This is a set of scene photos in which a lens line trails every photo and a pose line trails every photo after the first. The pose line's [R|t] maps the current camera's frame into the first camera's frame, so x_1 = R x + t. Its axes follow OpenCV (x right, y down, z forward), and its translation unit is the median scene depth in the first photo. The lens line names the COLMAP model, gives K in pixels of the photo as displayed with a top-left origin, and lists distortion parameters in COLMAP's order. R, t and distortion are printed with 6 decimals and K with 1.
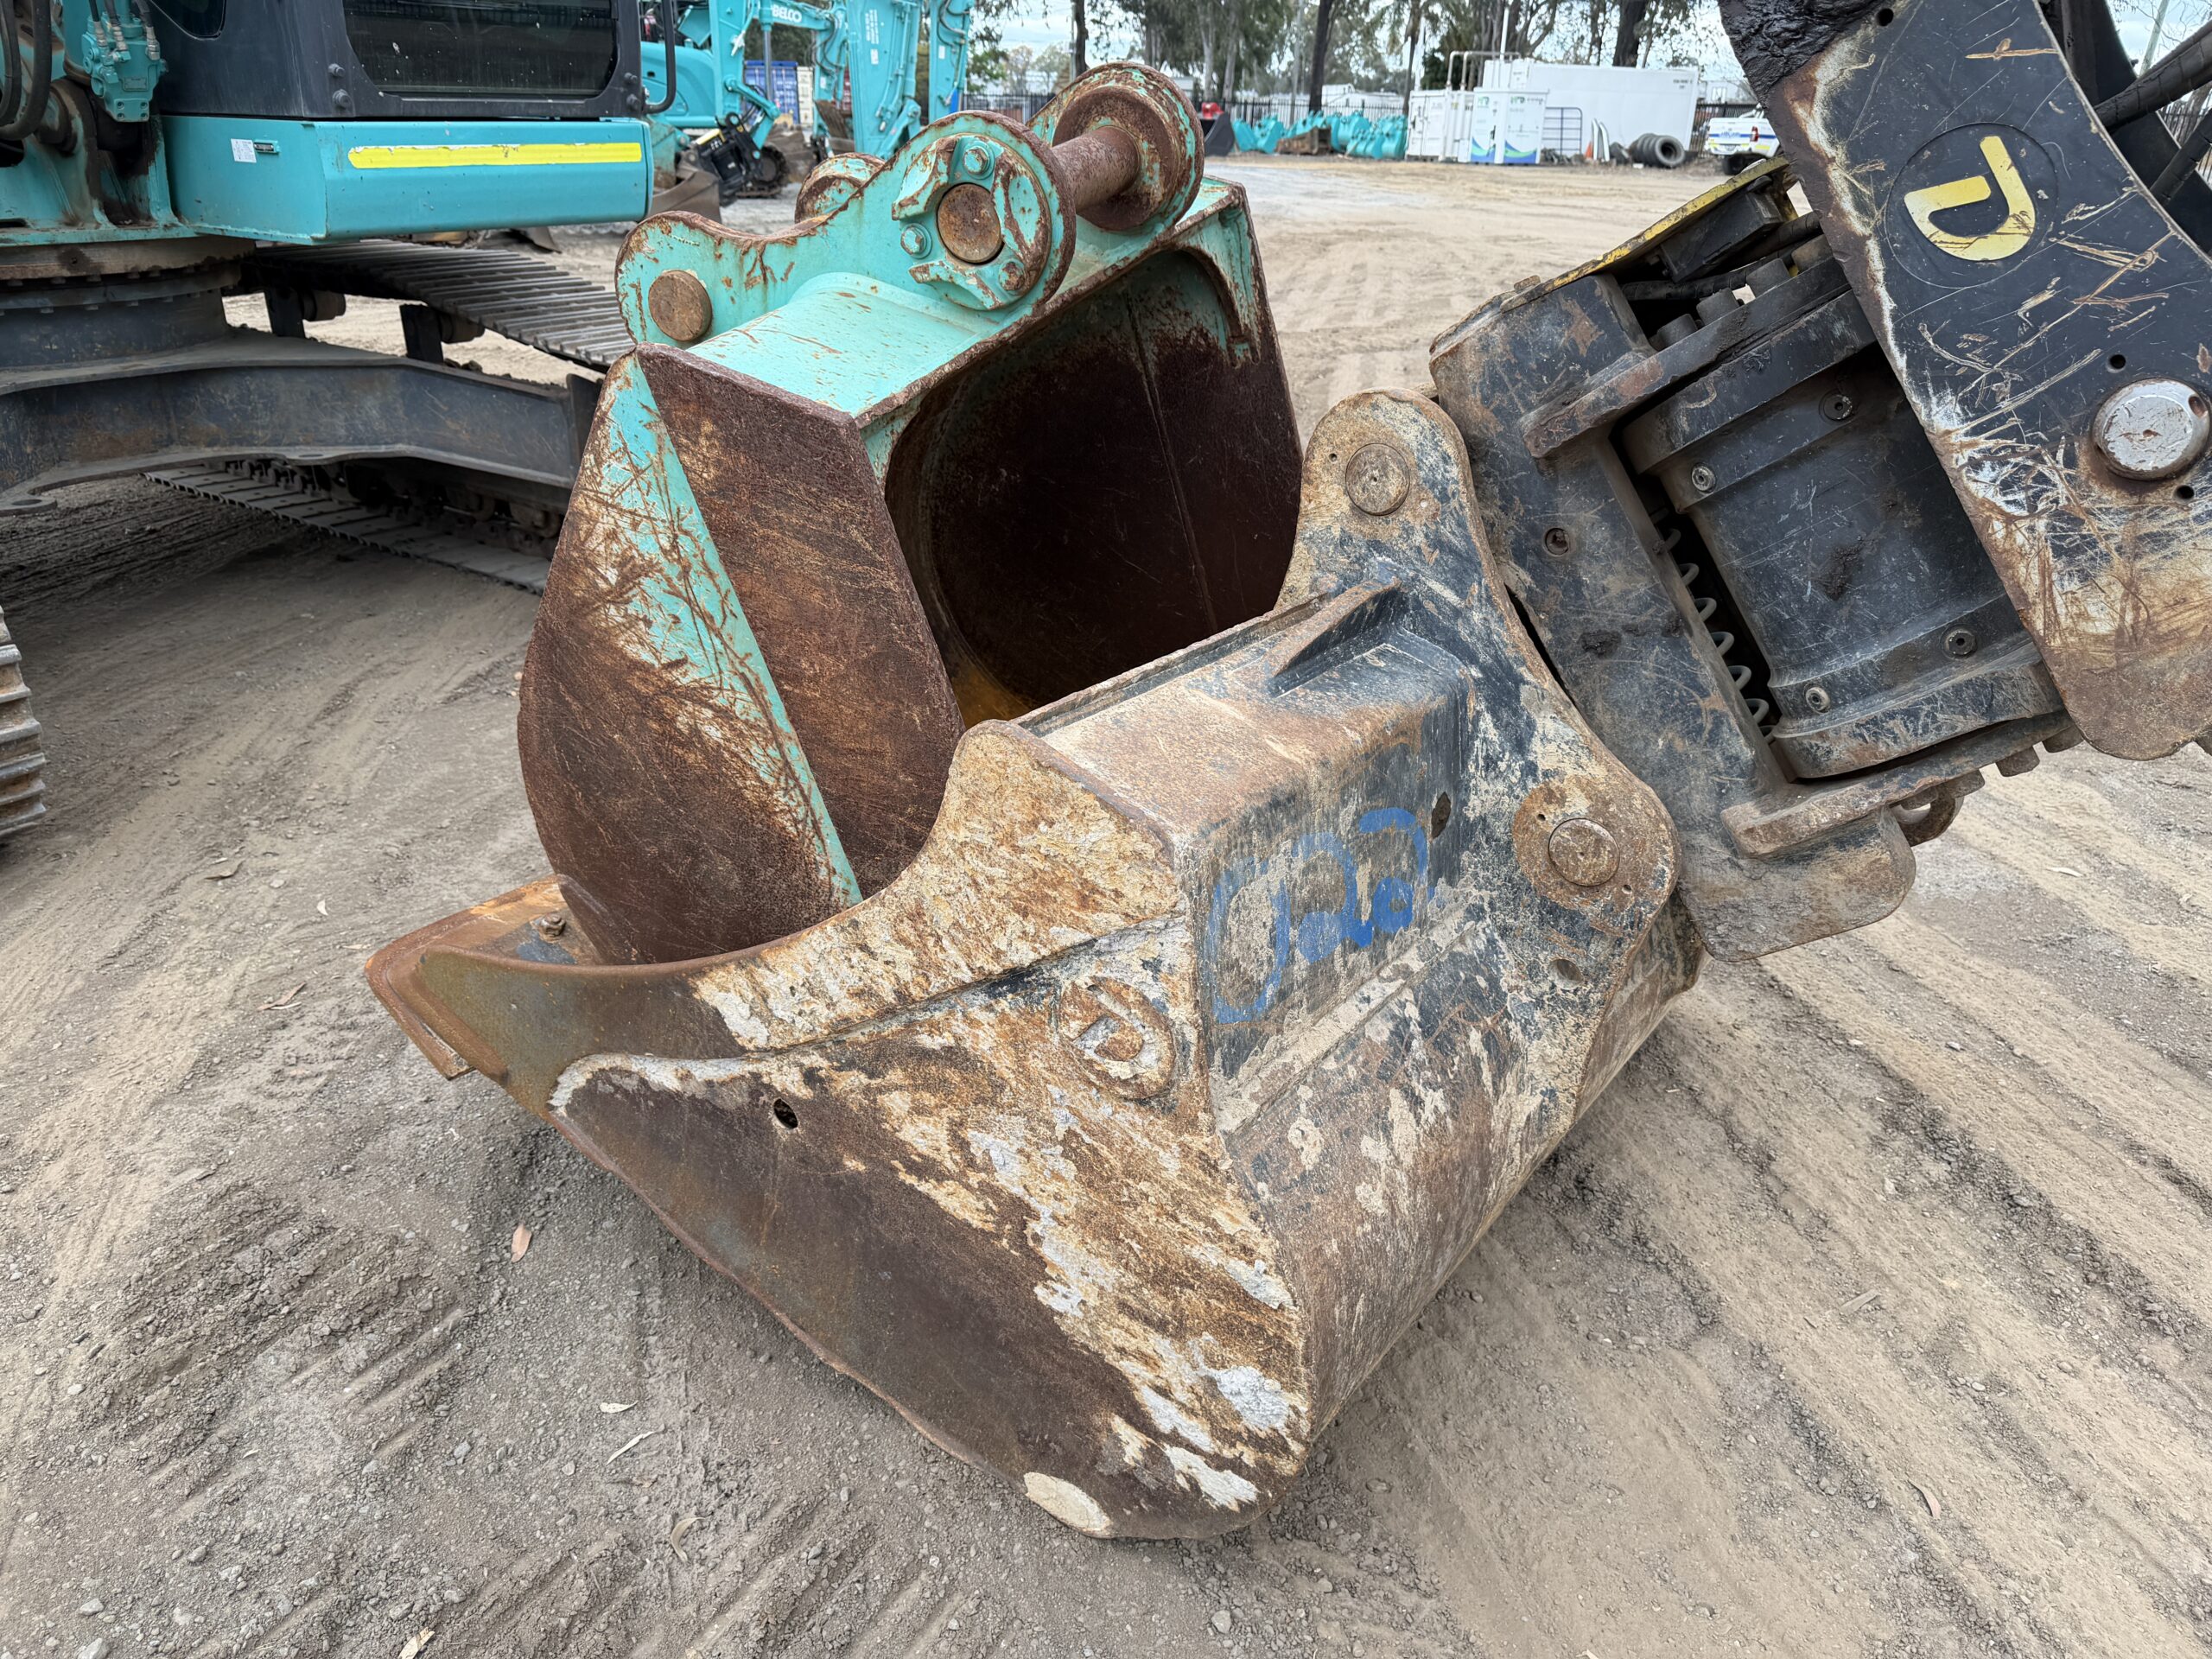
lens RADIAL K [[1555.8, 0, 1112.2], [0, 1555.8, 821.2], [0, 0, 1]] dist [0.082428, -0.107802]
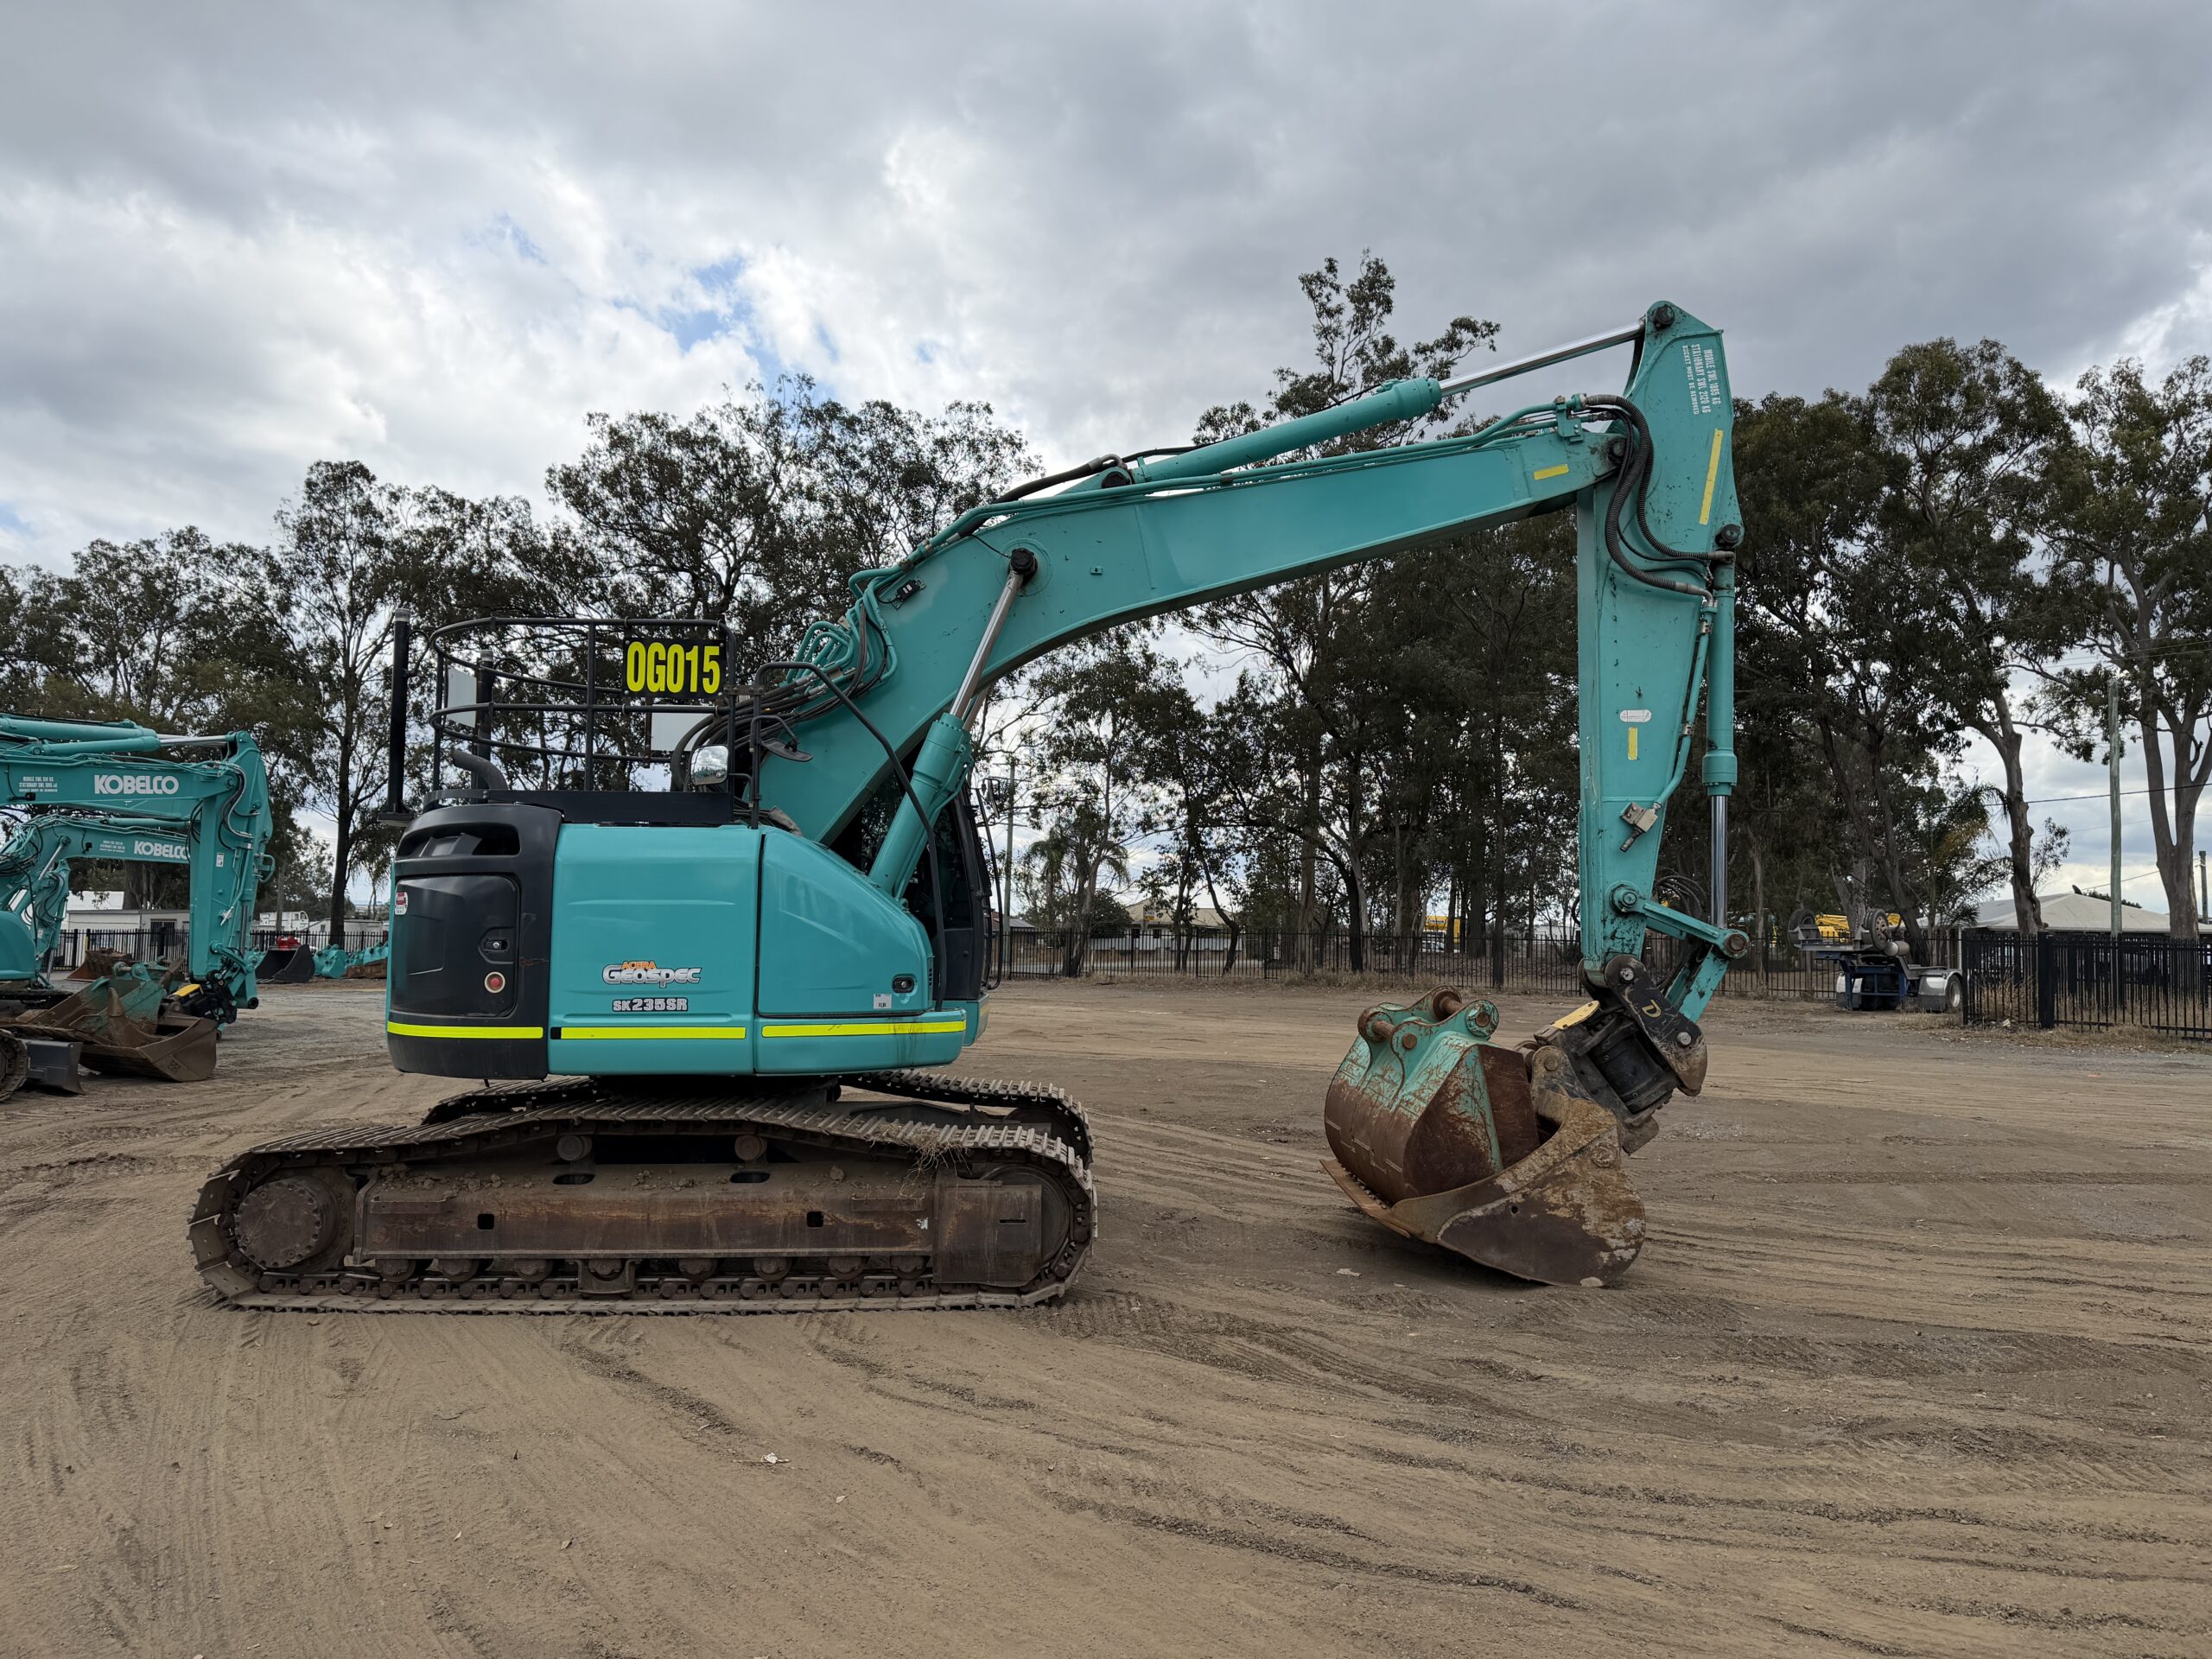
lens RADIAL K [[1555.8, 0, 1112.2], [0, 1555.8, 821.2], [0, 0, 1]] dist [0.082428, -0.107802]
pose [[0.795108, 0.030338, 0.605708, -3.832526], [0.258674, 0.886378, -0.383956, 0.622683], [-0.548535, 0.461968, 0.696918, -1.976294]]
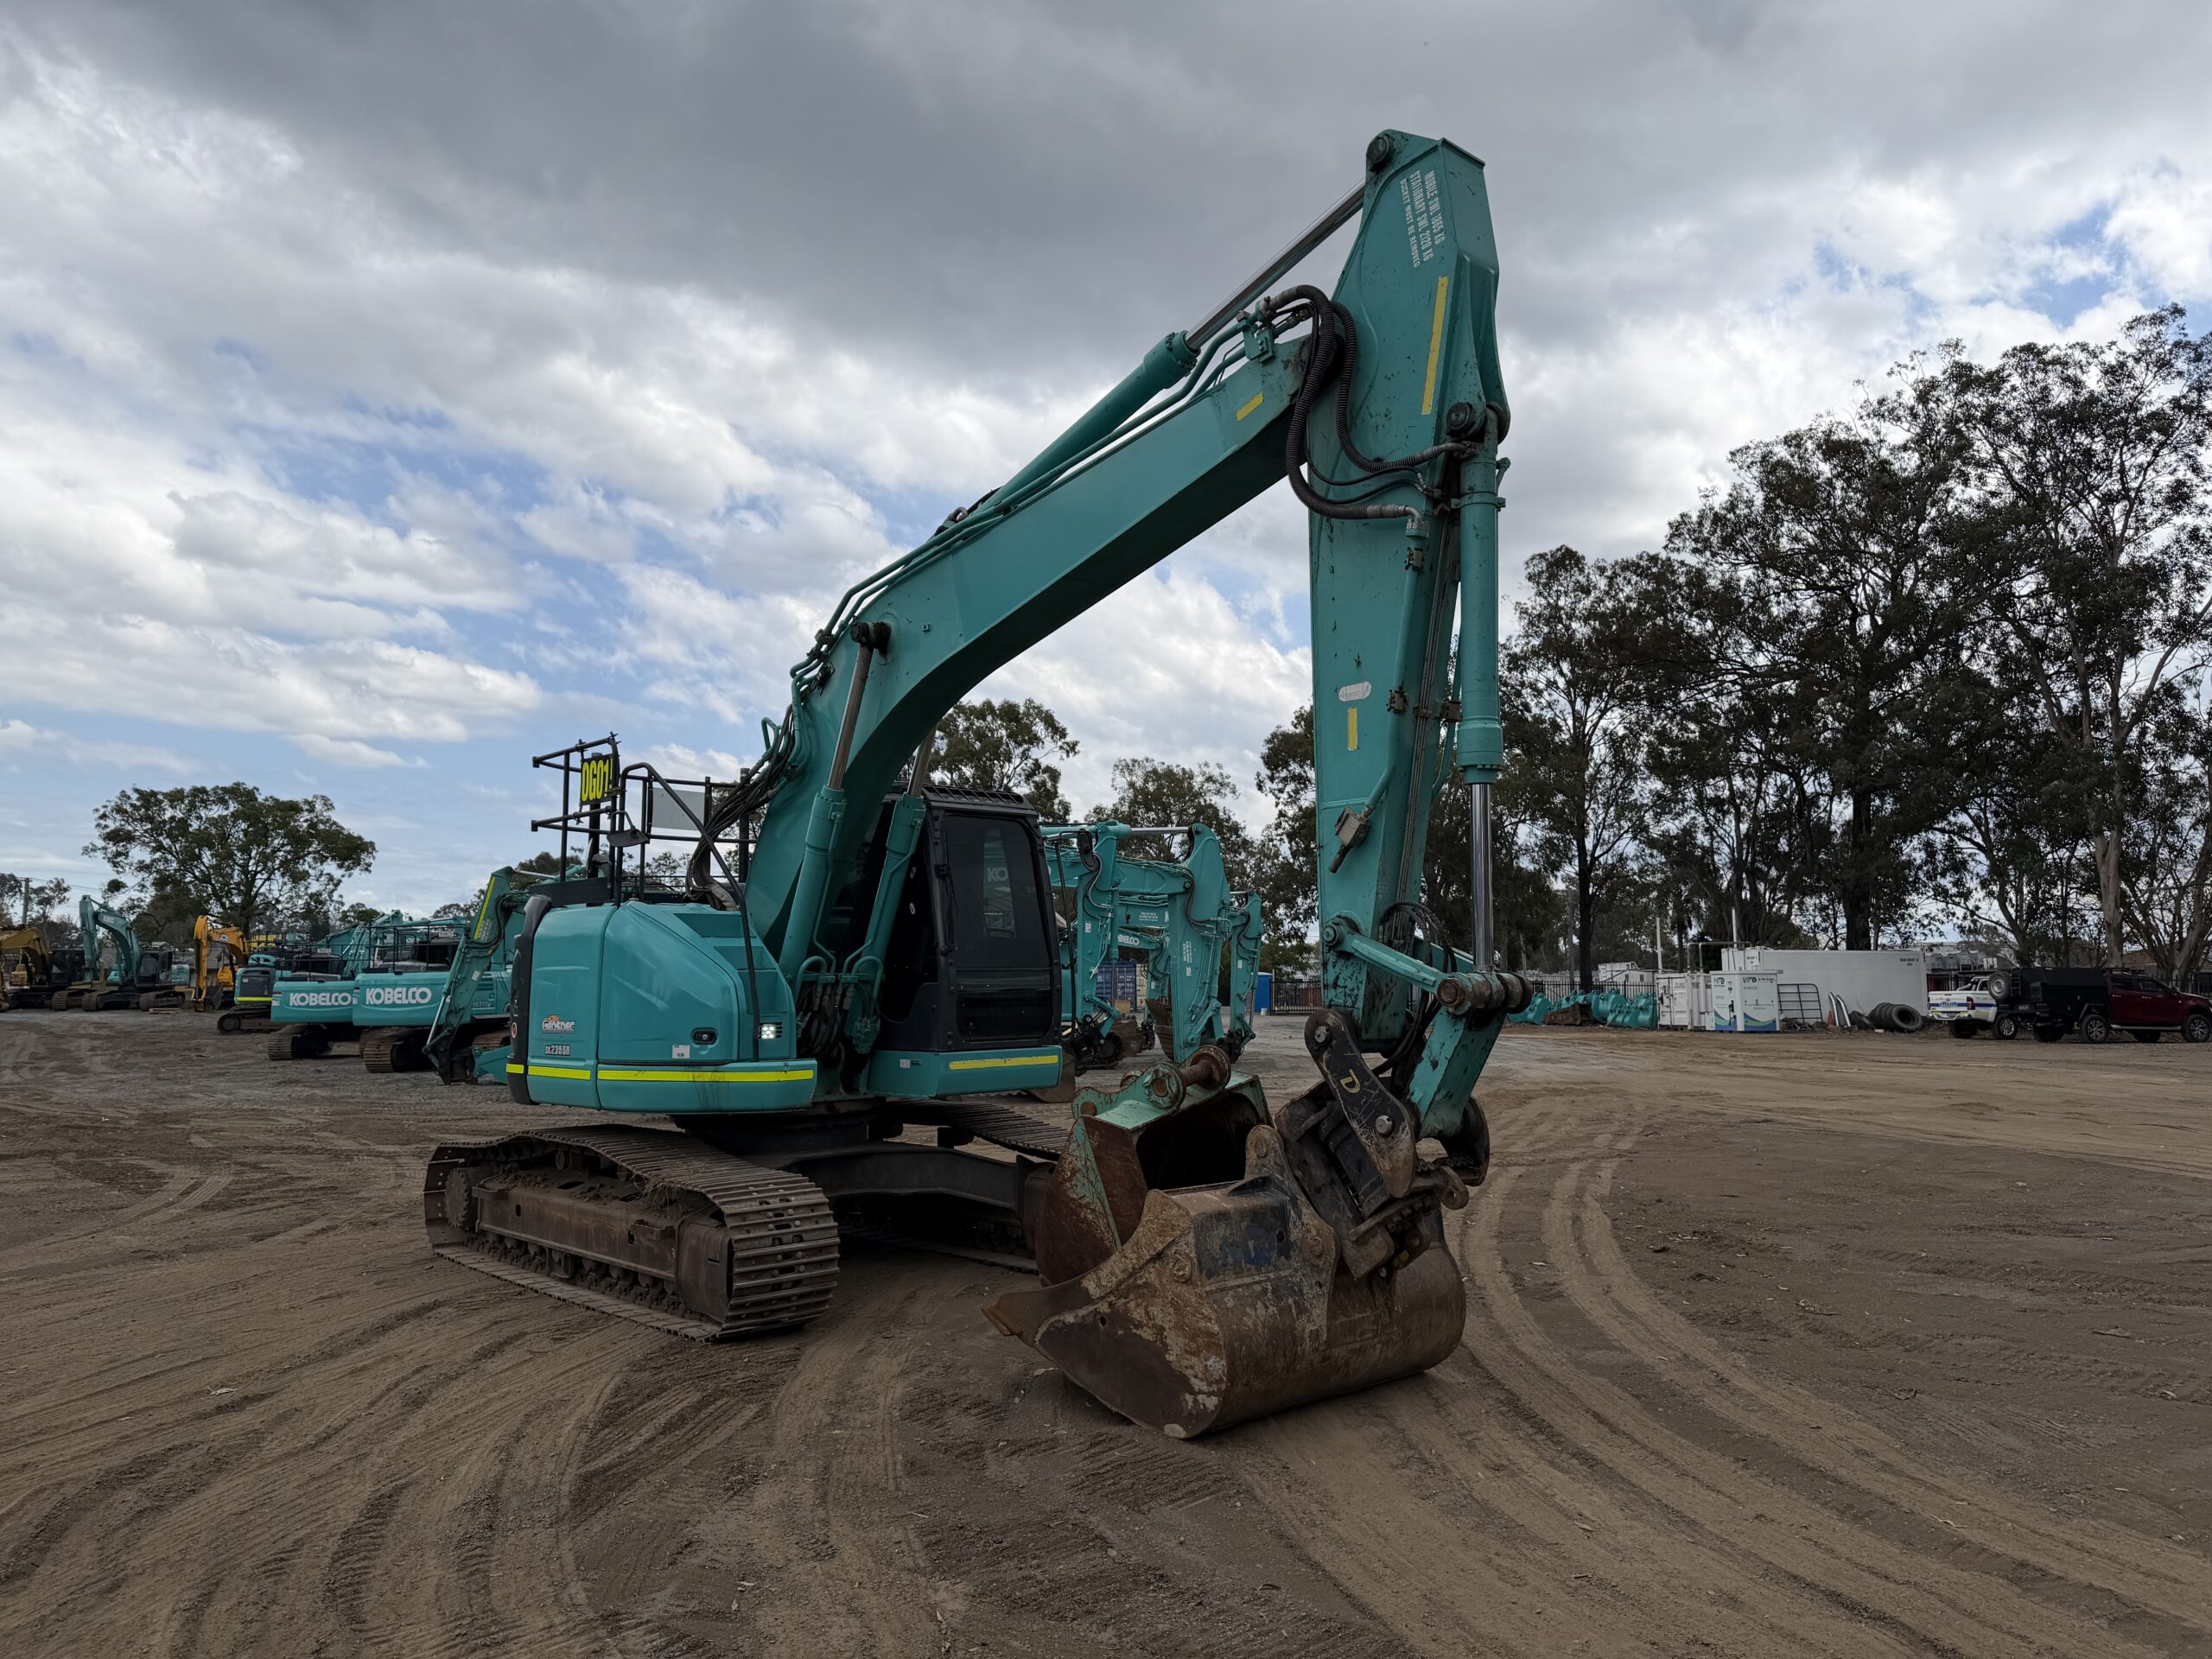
lens RADIAL K [[1539.7, 0, 1106.2], [0, 1539.7, 815.7], [0, 0, 1]] dist [0.132731, -0.203245]
pose [[0.979935, -0.047731, -0.193519, 0.557800], [-0.057552, 0.861790, -0.503990, 1.001991], [0.190828, 0.505015, 0.841751, -2.651612]]
